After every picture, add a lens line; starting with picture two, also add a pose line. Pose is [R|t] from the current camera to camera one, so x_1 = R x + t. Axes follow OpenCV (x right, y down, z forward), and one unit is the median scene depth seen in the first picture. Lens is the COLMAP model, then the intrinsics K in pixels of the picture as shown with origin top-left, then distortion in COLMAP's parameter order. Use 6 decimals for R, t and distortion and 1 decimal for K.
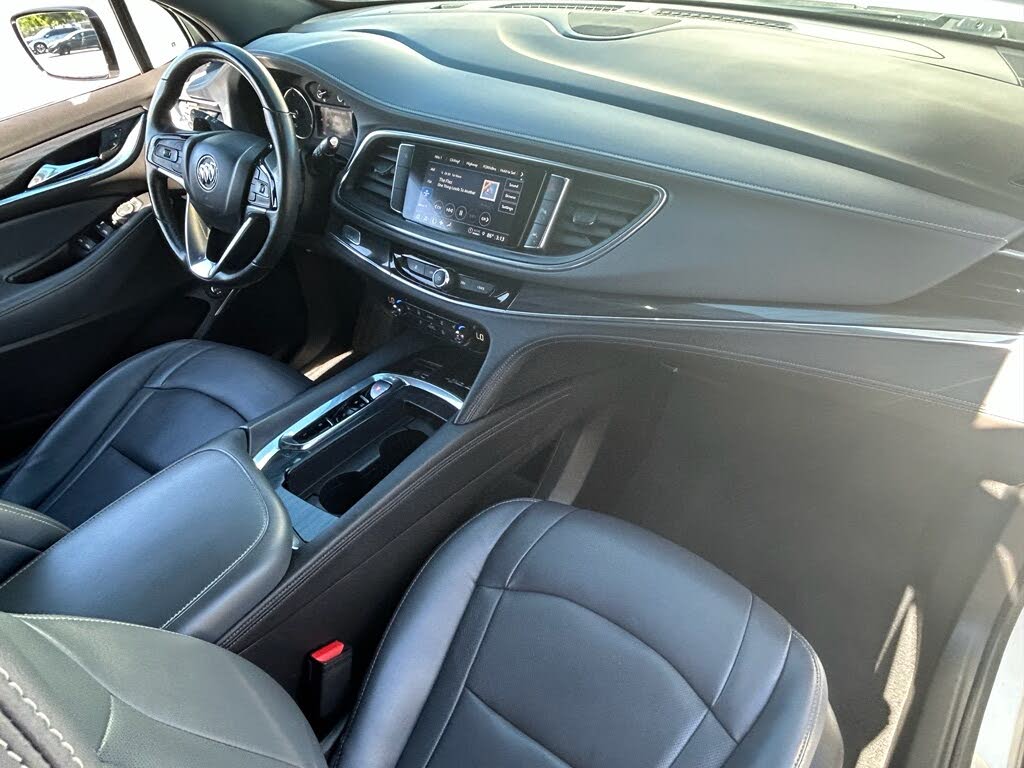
lens RADIAL K [[744.1, 0, 507.0], [0, 744.1, 386.6], [0, 0, 1]] dist [0.003690, -0.000828]
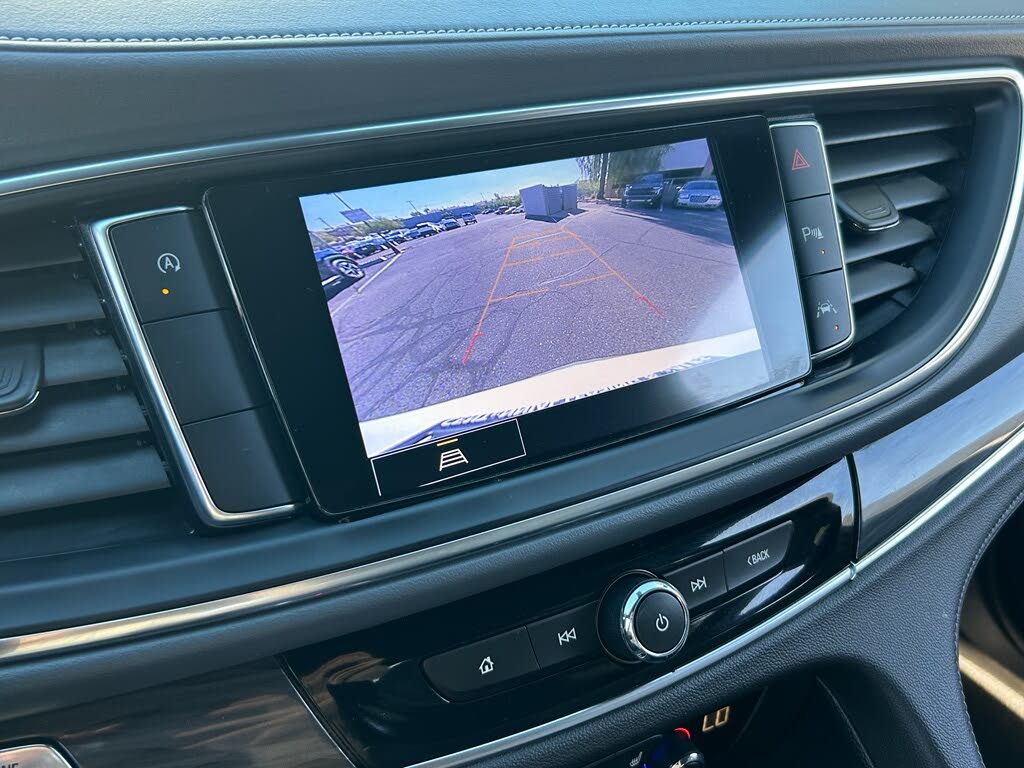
lens RADIAL K [[996.3, 0, 510.8], [0, 996.3, 384.2], [0, 0, 1]] dist [0.034801, 0.000000]
pose [[0.385565, -0.381342, 0.840189, -0.352398], [0.502548, 0.850470, 0.155387, -0.283411], [-0.773812, 0.362324, 0.519554, 0.813466]]
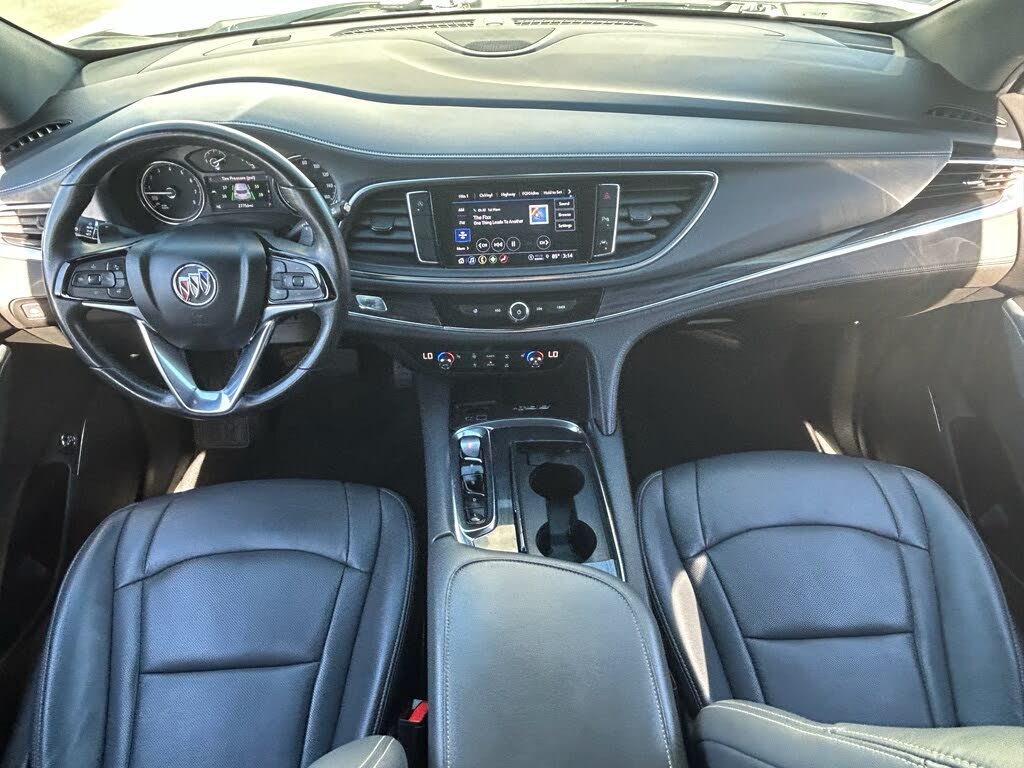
lens RADIAL K [[744.1, 0, 508.5], [0, 744.1, 380.4], [0, 0, 1]] dist [0.003690, -0.000828]
pose [[0.762866, -0.366772, 0.532461, -0.647601], [0.357974, 0.925387, 0.124553, -0.184828], [-0.538415, 0.095590, 0.837241, 0.178073]]
